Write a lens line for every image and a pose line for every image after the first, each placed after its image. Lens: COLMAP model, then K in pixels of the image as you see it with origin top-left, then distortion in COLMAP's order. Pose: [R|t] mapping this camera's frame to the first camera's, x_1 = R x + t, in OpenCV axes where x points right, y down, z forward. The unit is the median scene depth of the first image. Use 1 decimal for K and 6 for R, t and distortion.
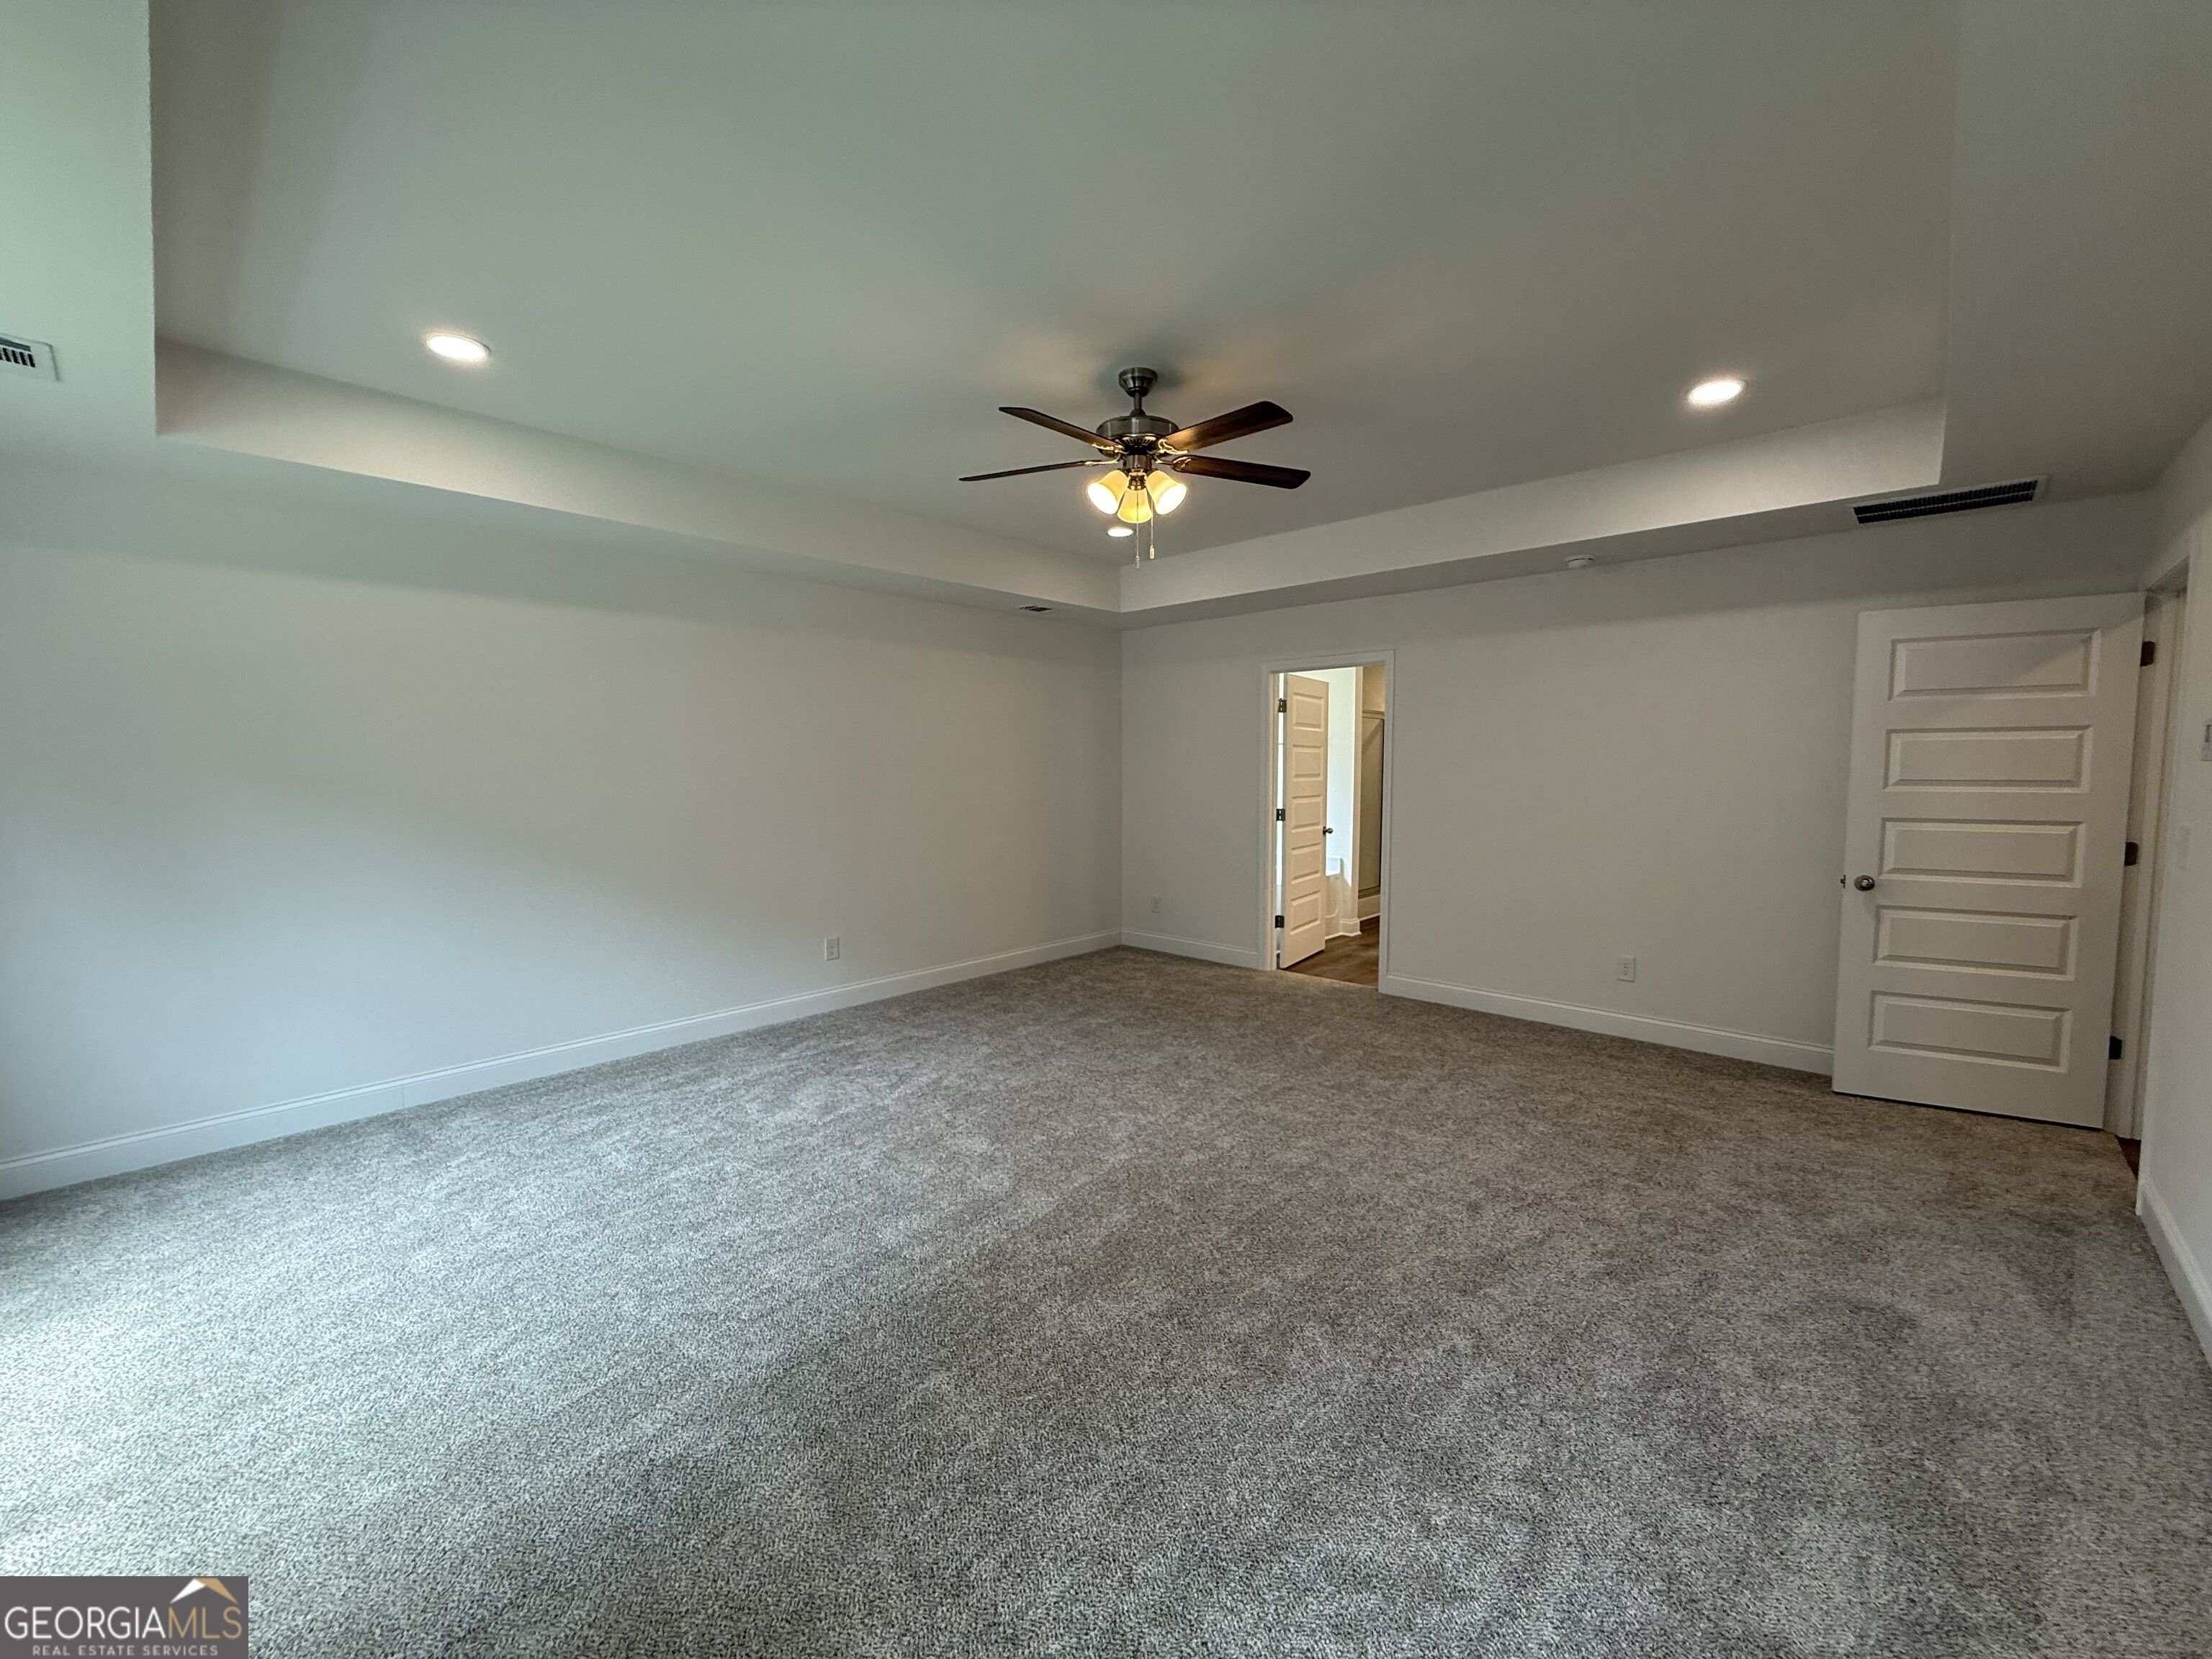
lens RADIAL K [[876.2, 0, 1100.1], [0, 876.2, 838.0], [0, 0, 1]] dist [-0.000693, 0.000639]
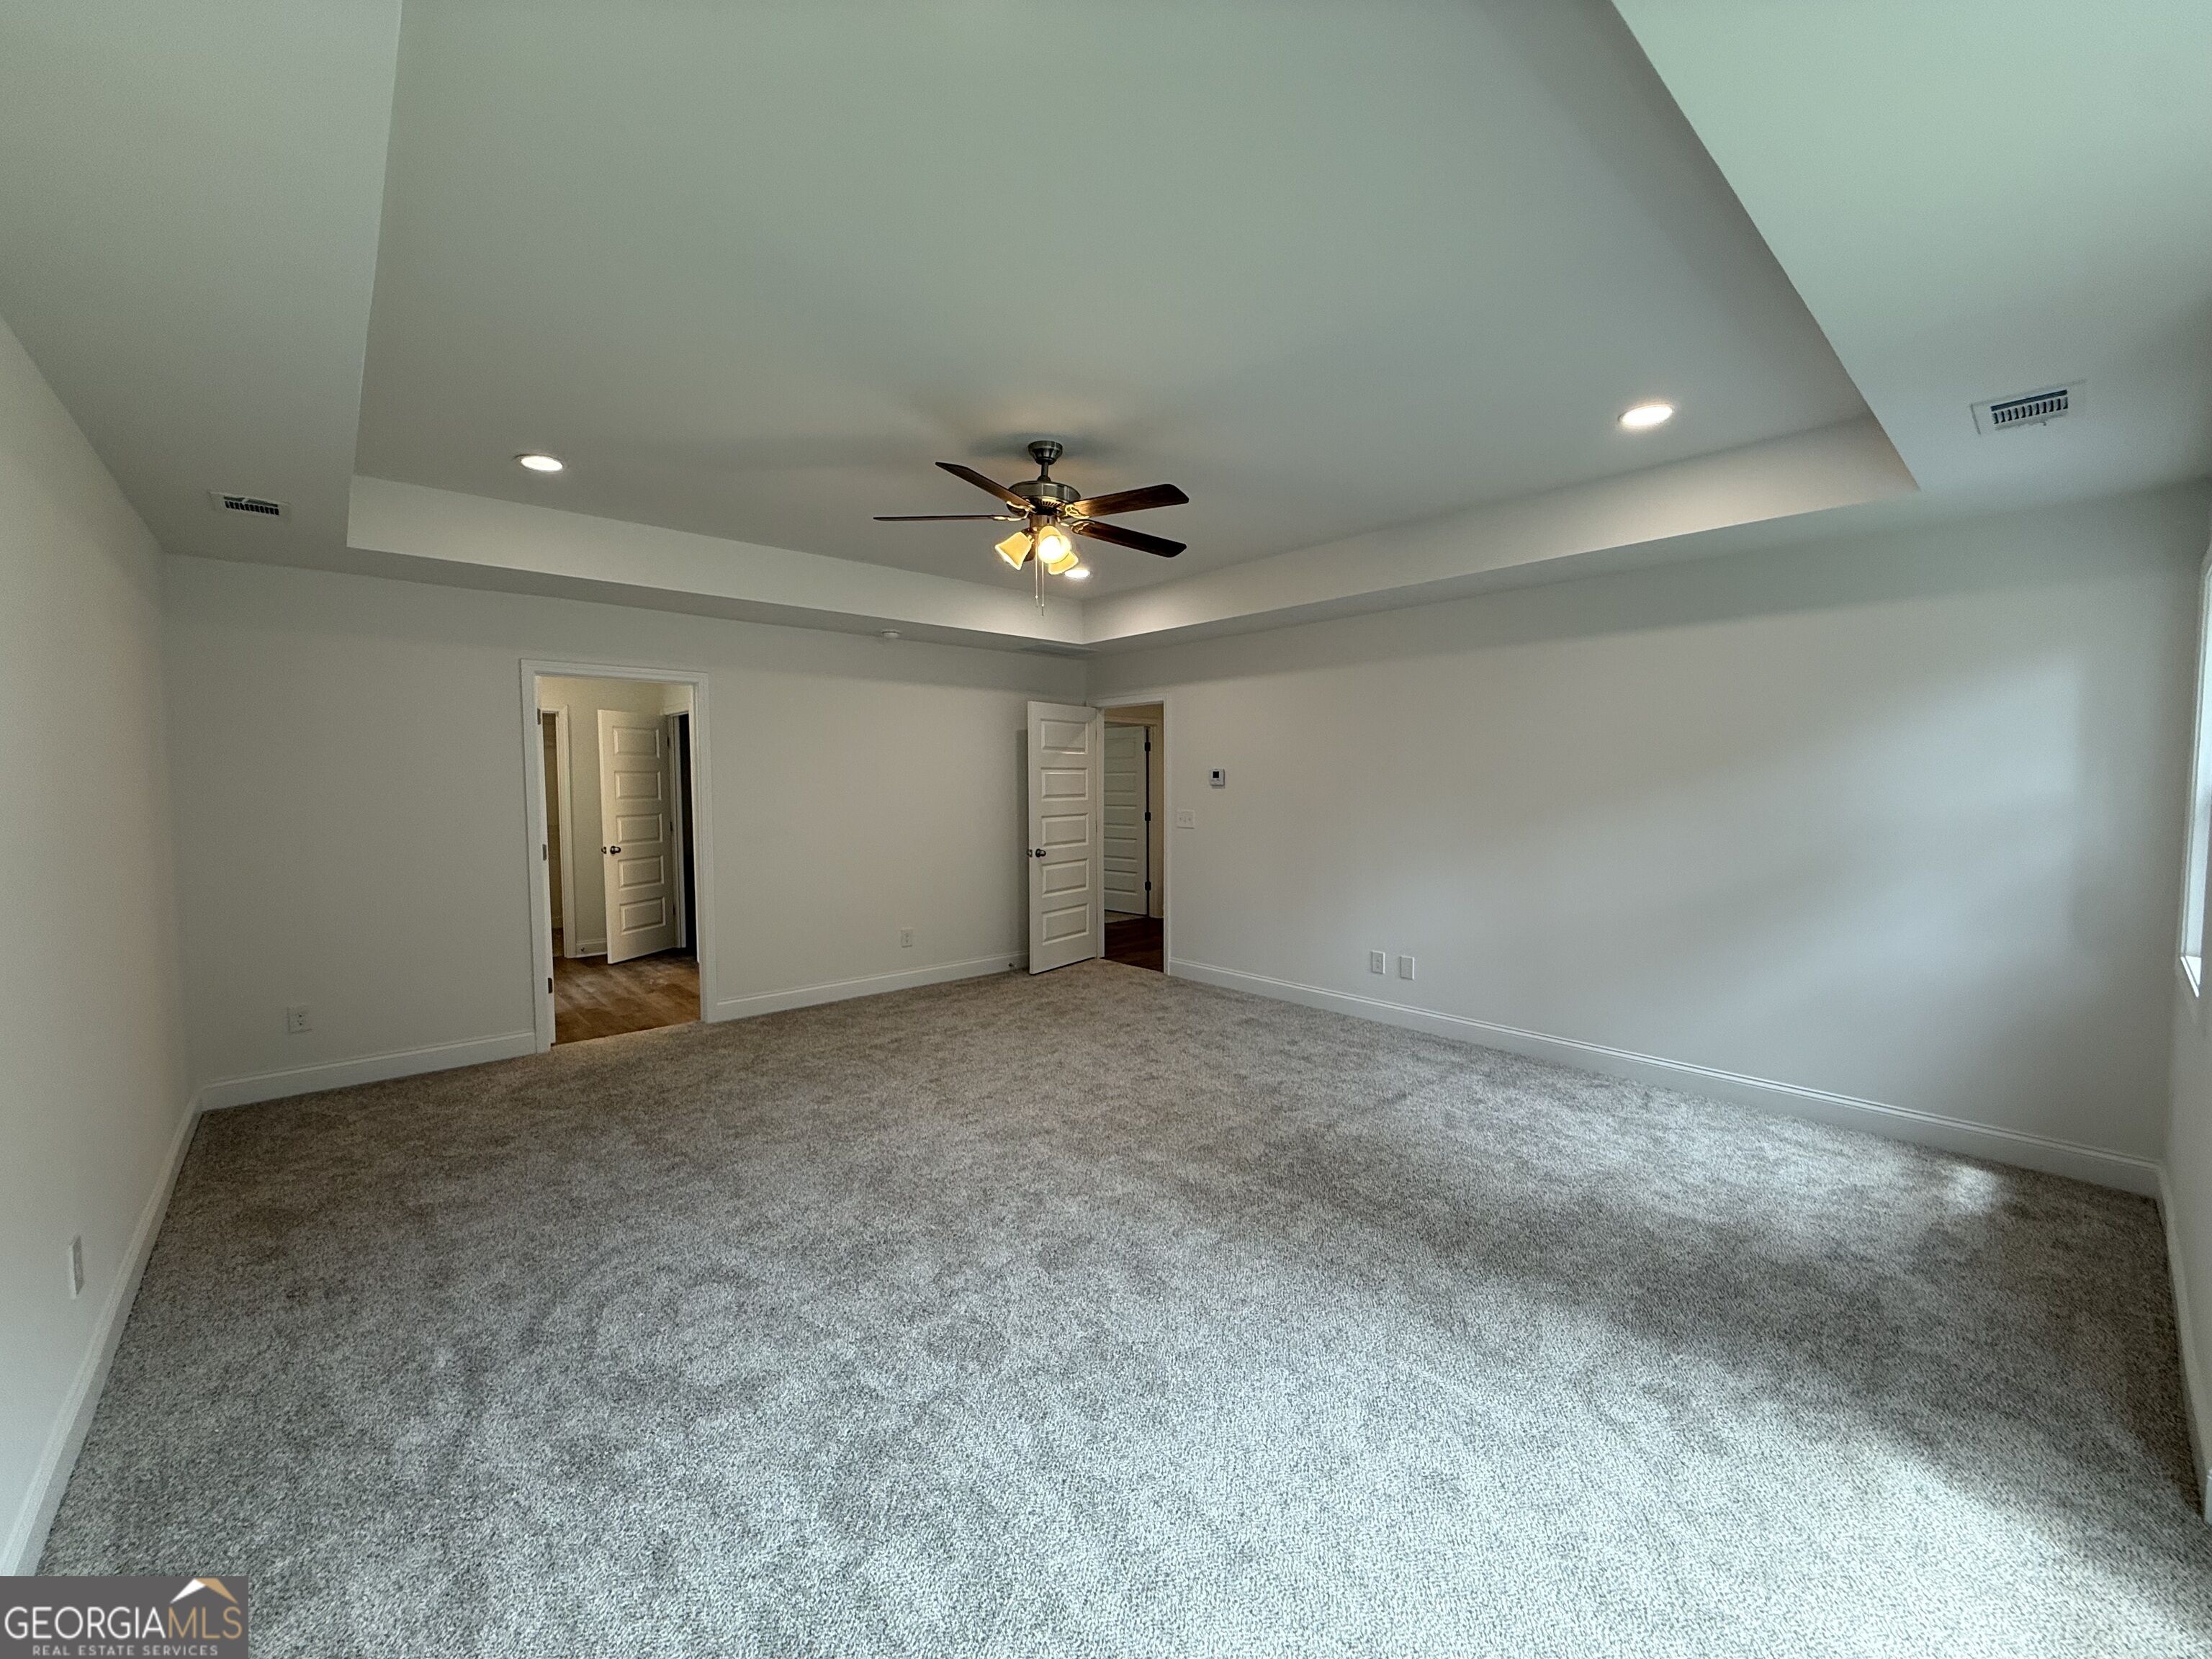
lens RADIAL K [[876.2, 0, 1098.8], [0, 876.2, 825.3], [0, 0, 1]] dist [-0.000693, 0.000639]
pose [[0.096289, -0.043640, 0.994396, -0.905022], [0.087609, 0.995533, 0.035207, -0.057260], [-0.991490, 0.083728, 0.099682, 0.703320]]
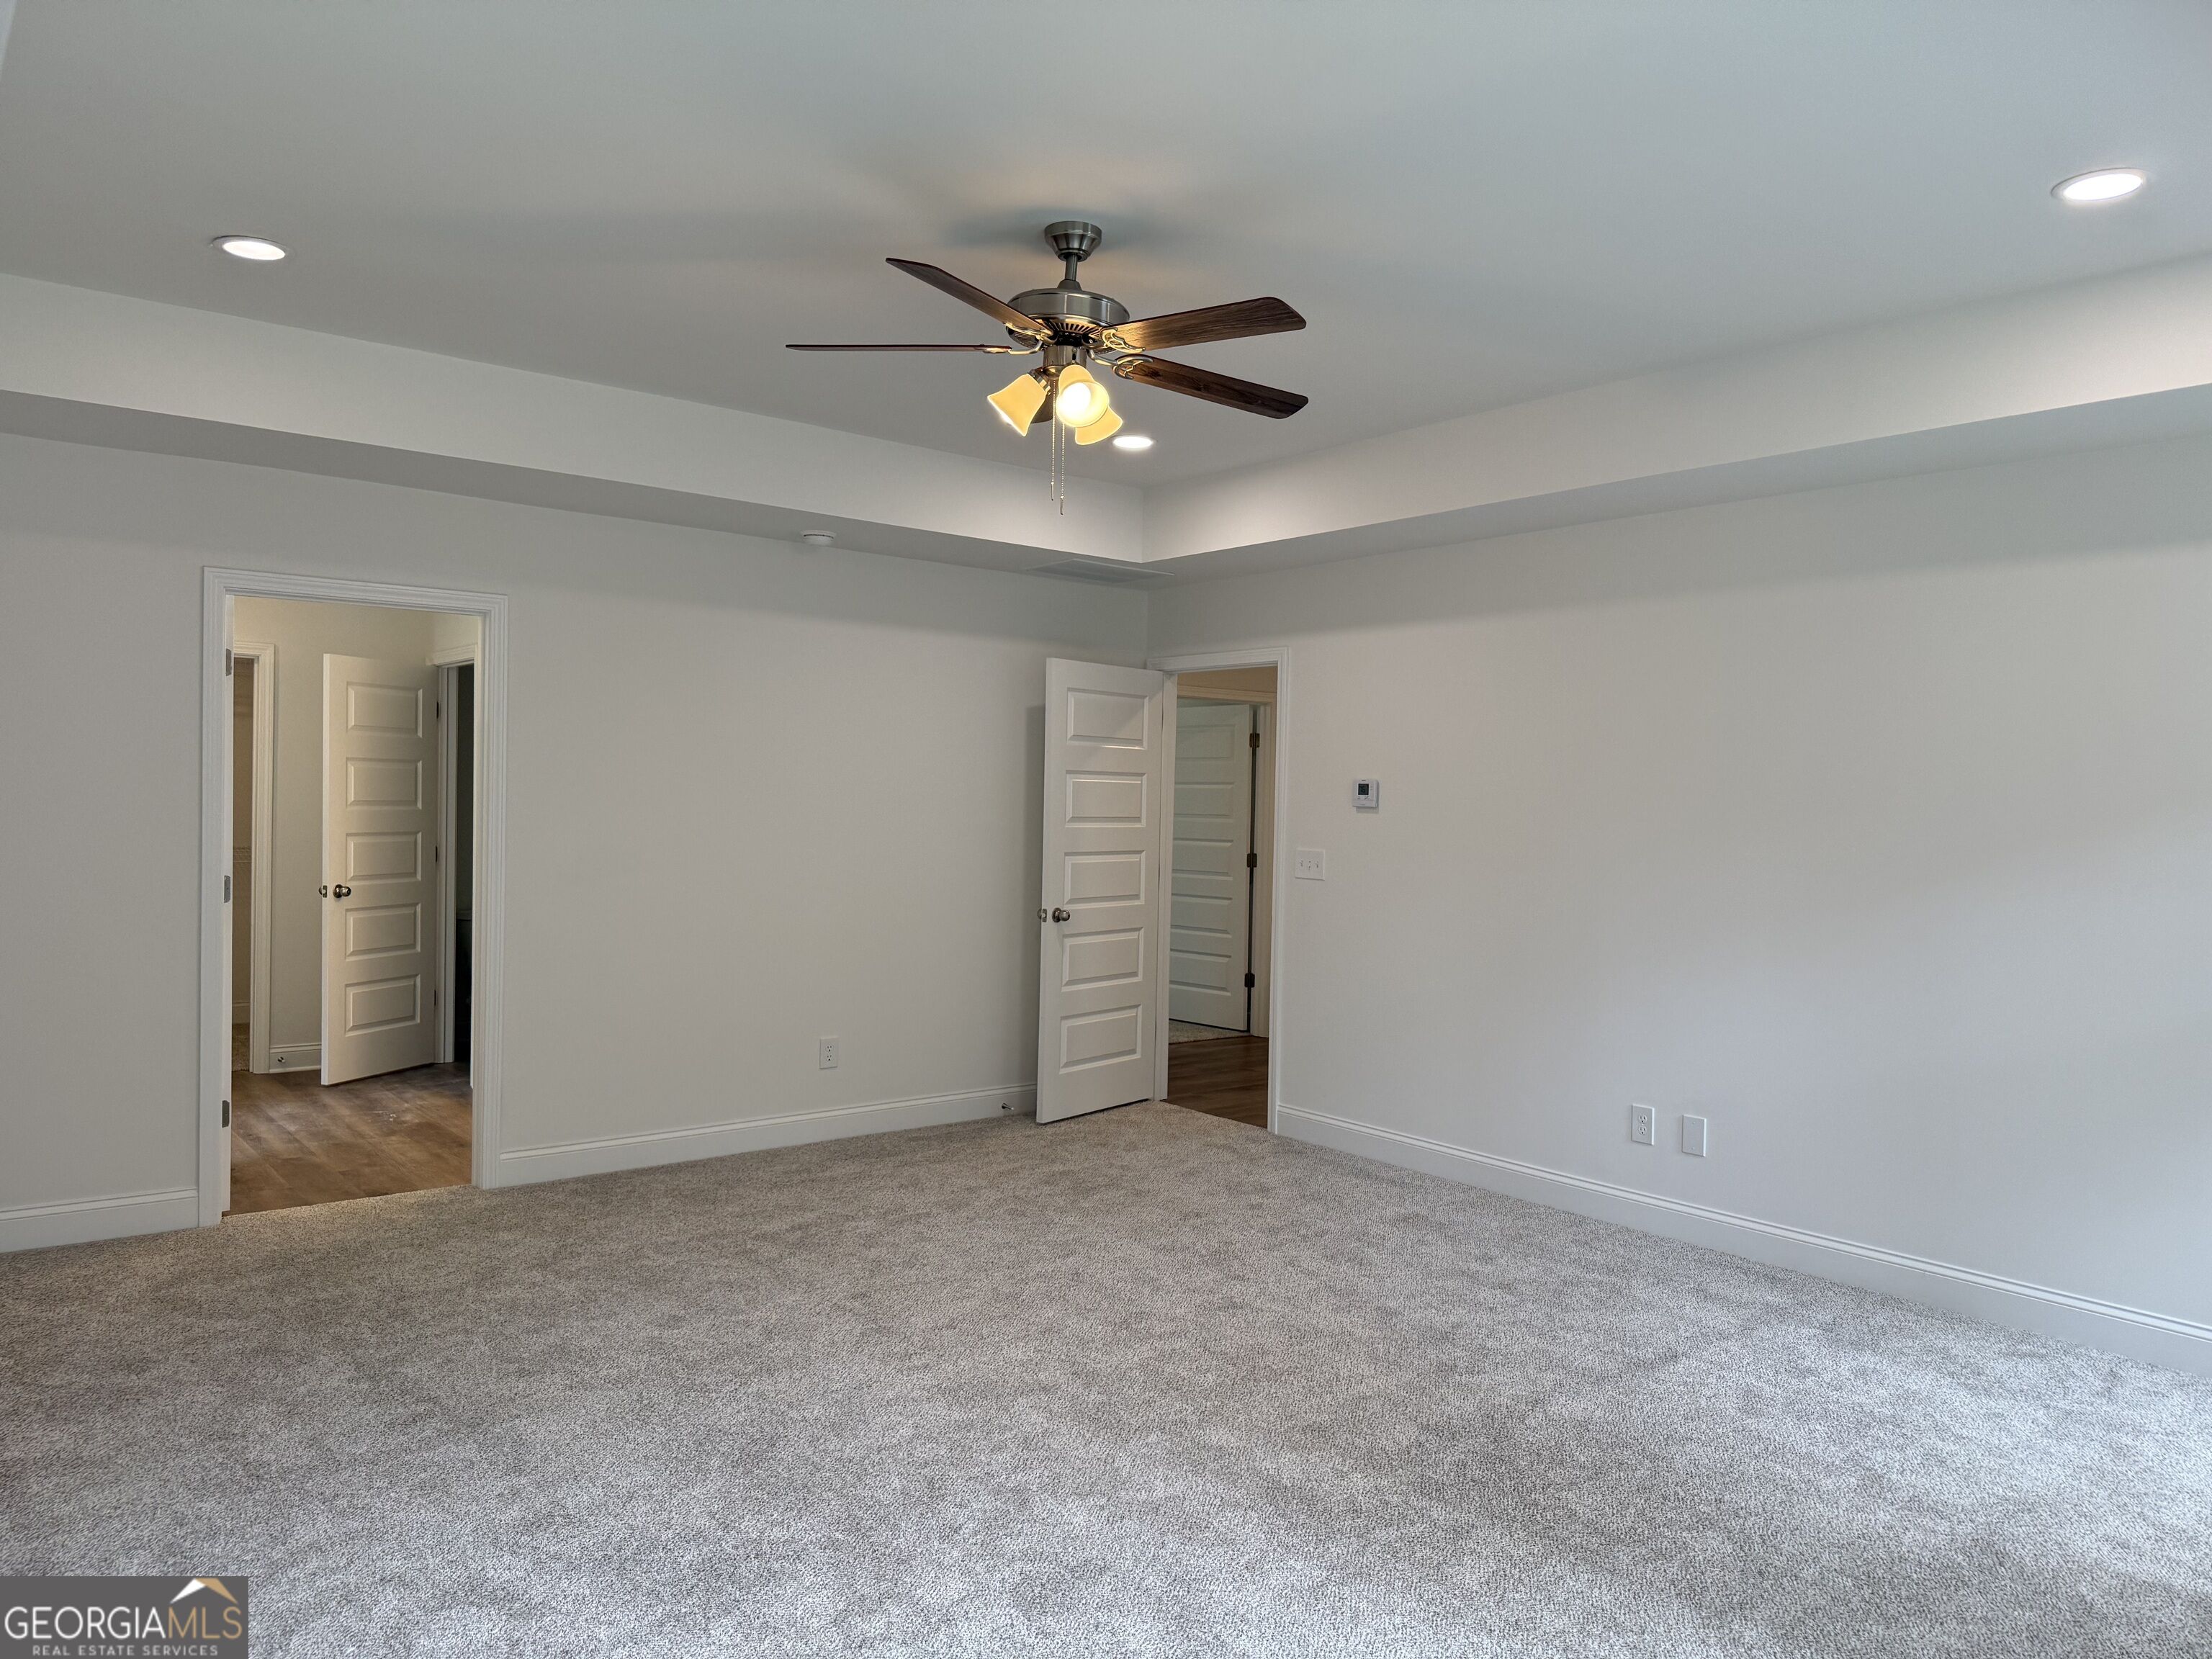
lens RADIAL K [[1542.3, 0, 1113.3], [0, 1542.3, 821.3], [0, 0, 1]] dist [0.027420, -0.038696]
pose [[0.140028, -0.005573, 0.990132, -0.944481], [0.061579, 0.998097, -0.003091, -0.050501], [-0.988231, 0.061404, 0.140105, 0.677597]]
